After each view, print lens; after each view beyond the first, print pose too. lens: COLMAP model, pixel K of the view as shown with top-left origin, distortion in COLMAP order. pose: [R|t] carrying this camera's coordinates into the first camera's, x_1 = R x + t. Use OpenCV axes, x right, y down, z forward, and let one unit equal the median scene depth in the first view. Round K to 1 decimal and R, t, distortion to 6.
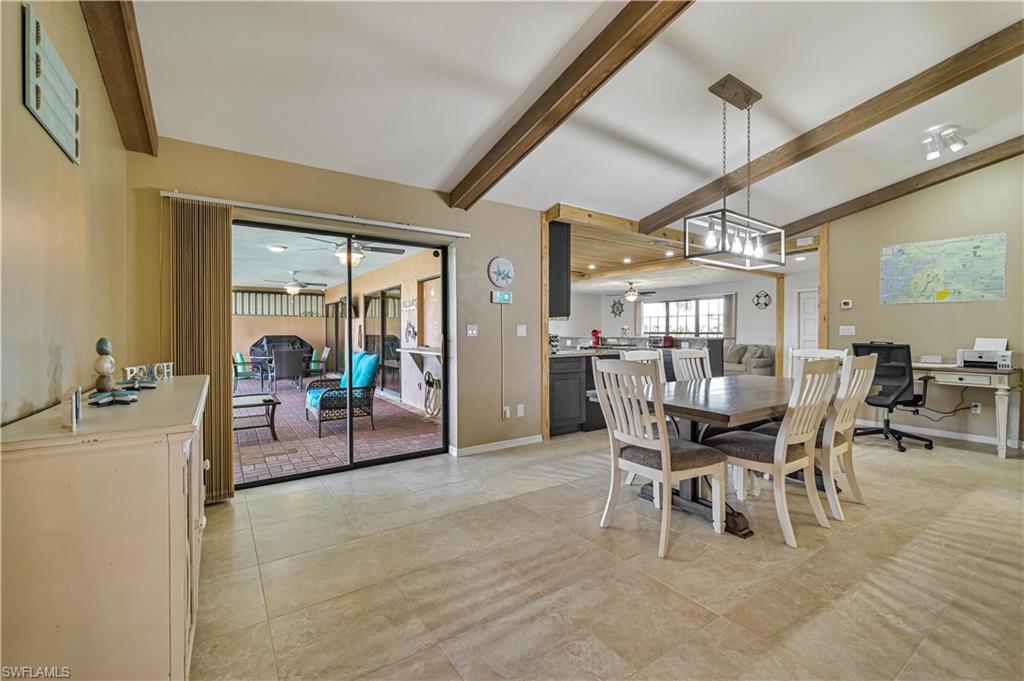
lens RADIAL K [[433.0, 0, 512.9], [0, 433.0, 336.3], [0, 0, 1]] dist [0.001776, 0.000085]
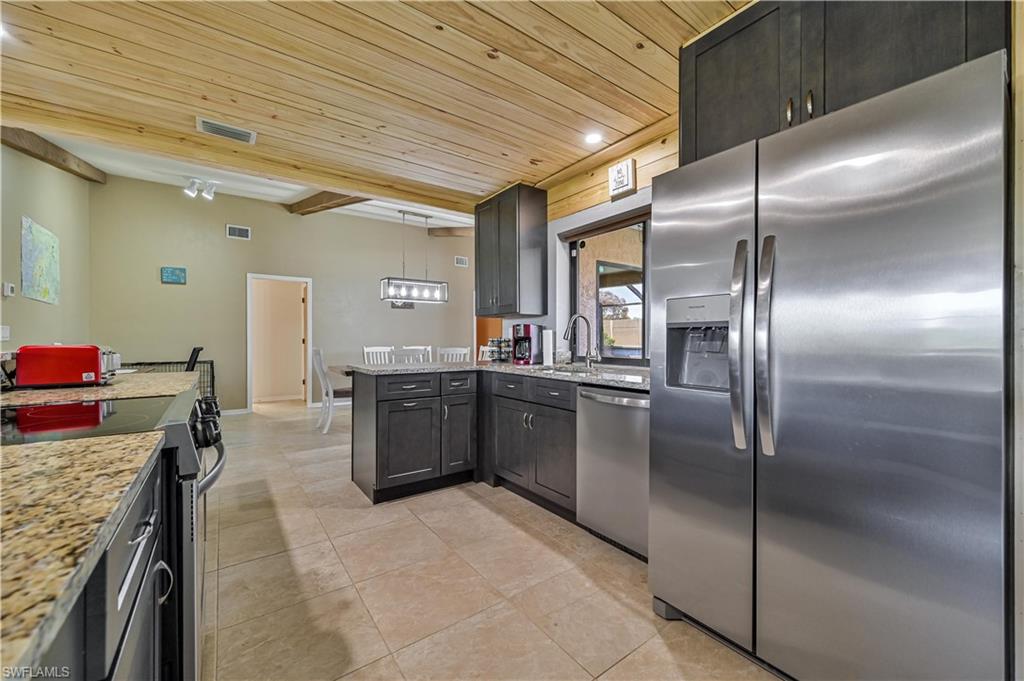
lens RADIAL K [[402.2, 0, 517.8], [0, 402.2, 338.9], [0, 0, 1]] dist [-0.004999, 0.000642]
pose [[-0.999269, 0.001376, -0.038209, 0.061153], [0.000962, 0.999941, 0.010857, -0.008084], [0.038222, 0.010813, -0.999211, 1.286999]]
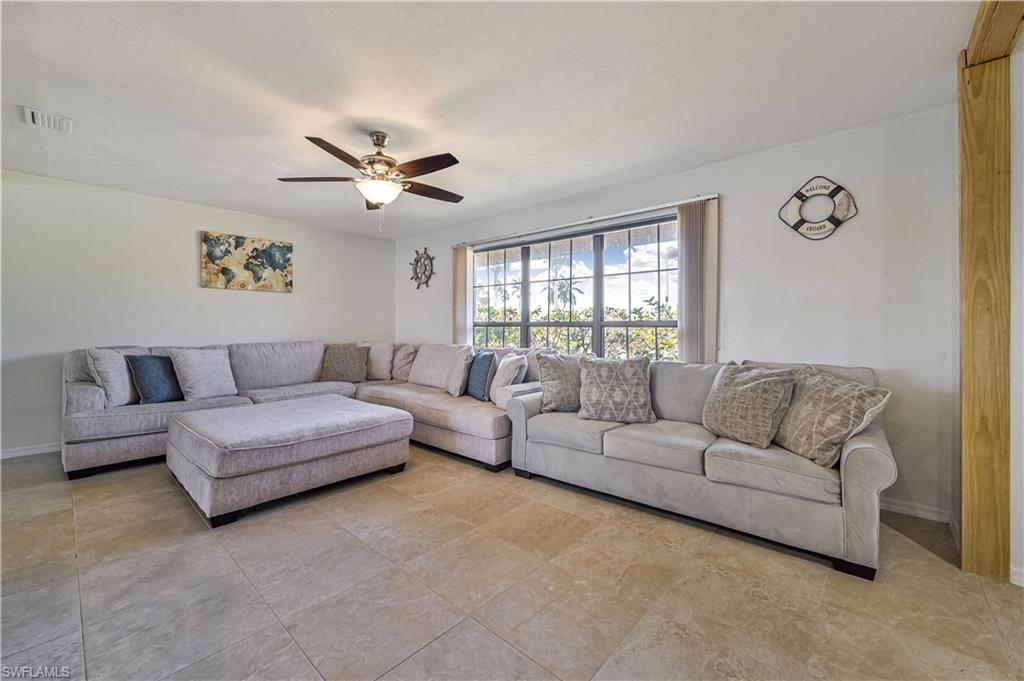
lens RADIAL K [[402.2, 0, 516.6], [0, 402.2, 331.8], [0, 0, 1]] dist [-0.004999, 0.000642]
pose [[0.968632, -0.000990, 0.248498, 0.478567], [-0.000360, 0.999985, 0.005389, -0.005180], [-0.248500, -0.005309, 0.968617, 1.200565]]
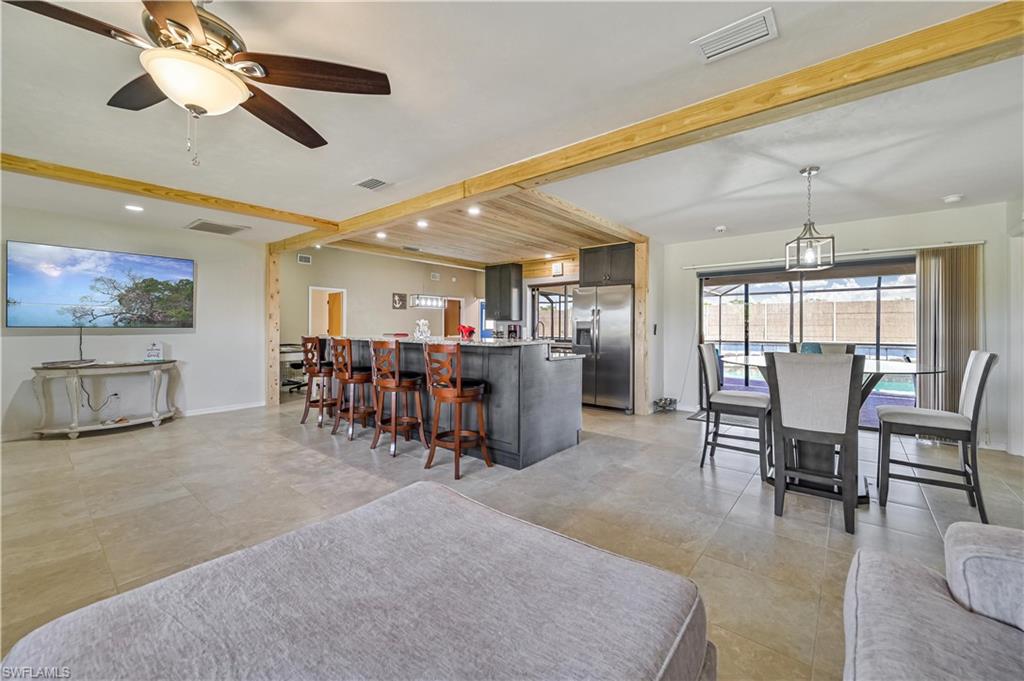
lens RADIAL K [[402.2, 0, 522.4], [0, 402.2, 326.8], [0, 0, 1]] dist [-0.004999, 0.000642]
pose [[-0.955879, -0.004568, -0.293724, 0.341788], [-0.006182, 0.999970, 0.004565, -0.020830], [0.293694, 0.006179, -0.955879, 1.873751]]
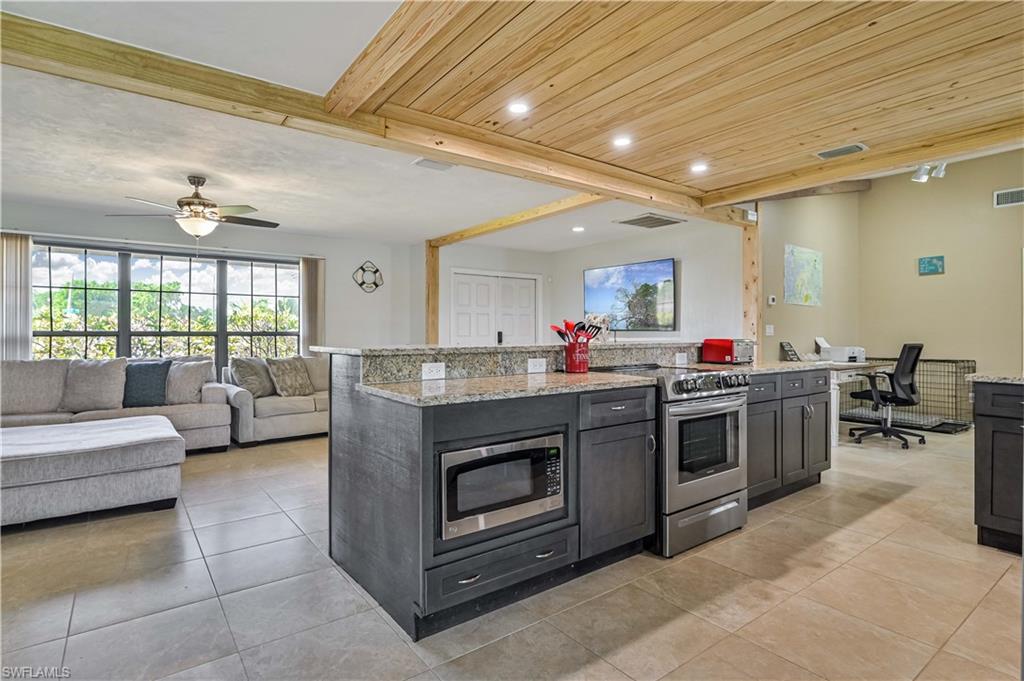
lens RADIAL K [[523.9, 0, 512.1], [0, 523.9, 331.9], [0, 0, 1]] dist [0.001447, -0.002153]
pose [[-0.045563, 0.001669, 0.998960, -0.211353], [0.008927, 0.999959, -0.001263, -0.010703], [-0.998922, 0.008860, -0.045577, 1.272335]]
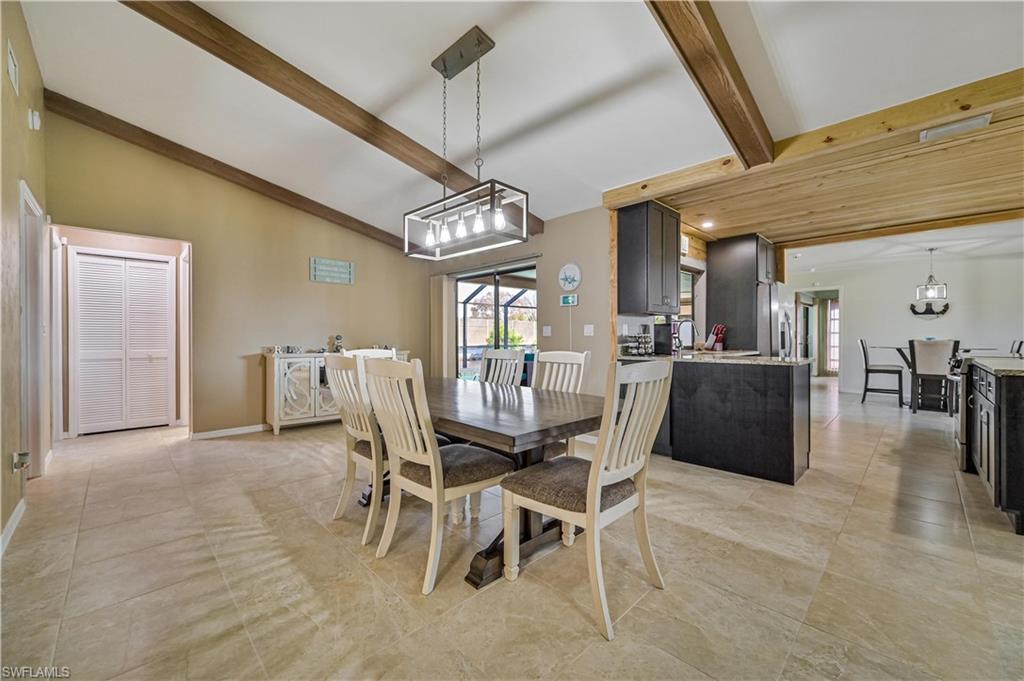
lens RADIAL K [[402.2, 0, 514.1], [0, 402.2, 338.8], [0, 0, 1]] dist [-0.004999, 0.000642]
pose [[0.177653, 0.004884, -0.984081, 0.608260], [-0.007413, 0.999966, 0.003624, 0.003172], [0.984065, 0.006652, 0.177683, 0.439068]]
